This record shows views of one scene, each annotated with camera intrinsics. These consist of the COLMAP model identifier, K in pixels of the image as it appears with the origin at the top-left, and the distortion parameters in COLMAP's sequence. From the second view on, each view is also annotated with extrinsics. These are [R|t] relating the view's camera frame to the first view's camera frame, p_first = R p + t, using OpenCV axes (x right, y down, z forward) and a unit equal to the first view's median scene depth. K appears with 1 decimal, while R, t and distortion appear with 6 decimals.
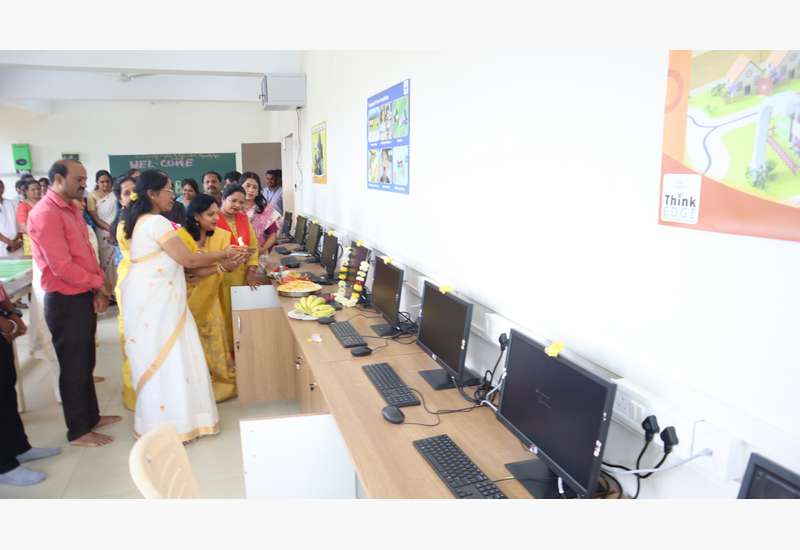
lens RADIAL K [[558.2, 0, 398.6], [0, 558.2, 275.9], [0, 0, 1]] dist [-0.095886, 0.041278]
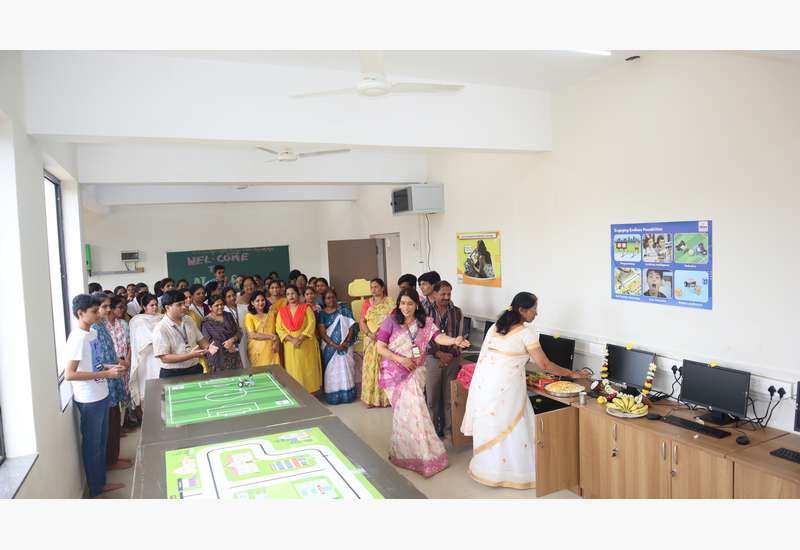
lens RADIAL K [[558.2, 0, 395.9], [0, 558.2, 274.6], [0, 0, 1]] dist [-0.095886, 0.041278]
pose [[0.992143, -0.046490, 0.116150, -0.657048], [0.060583, 0.990813, -0.120908, -0.094727], [-0.109462, 0.126994, 0.985845, -0.116127]]
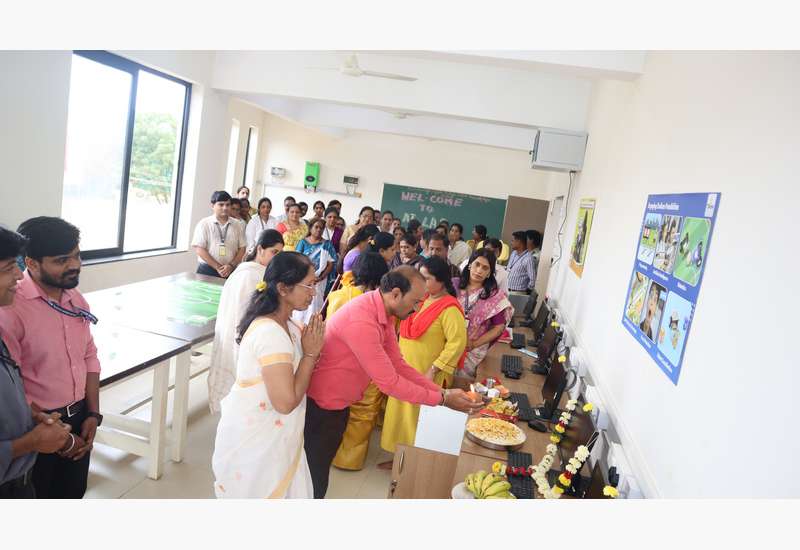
lens RADIAL K [[558.2, 0, 393.1], [0, 558.2, 275.0], [0, 0, 1]] dist [-0.095886, 0.041278]
pose [[0.862580, 0.200122, -0.464657, 0.003540], [-0.228393, 0.973558, -0.004686, -0.148699], [0.451433, 0.110166, 0.885478, 0.274218]]
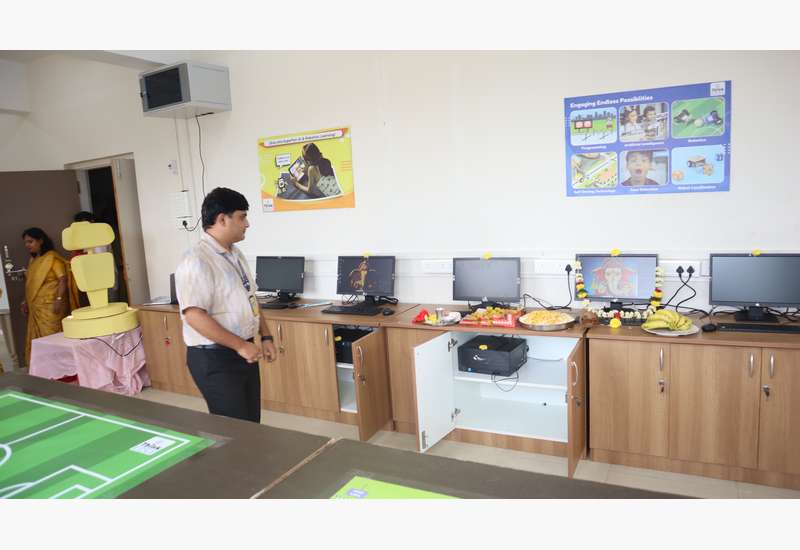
lens RADIAL K [[558.2, 0, 399.4], [0, 558.2, 272.2], [0, 0, 1]] dist [-0.095886, 0.041278]
pose [[0.715426, -0.140430, 0.684430, -0.901980], [0.185232, 0.982662, 0.008000, -0.094464], [-0.673687, 0.121055, 0.729035, 0.548620]]
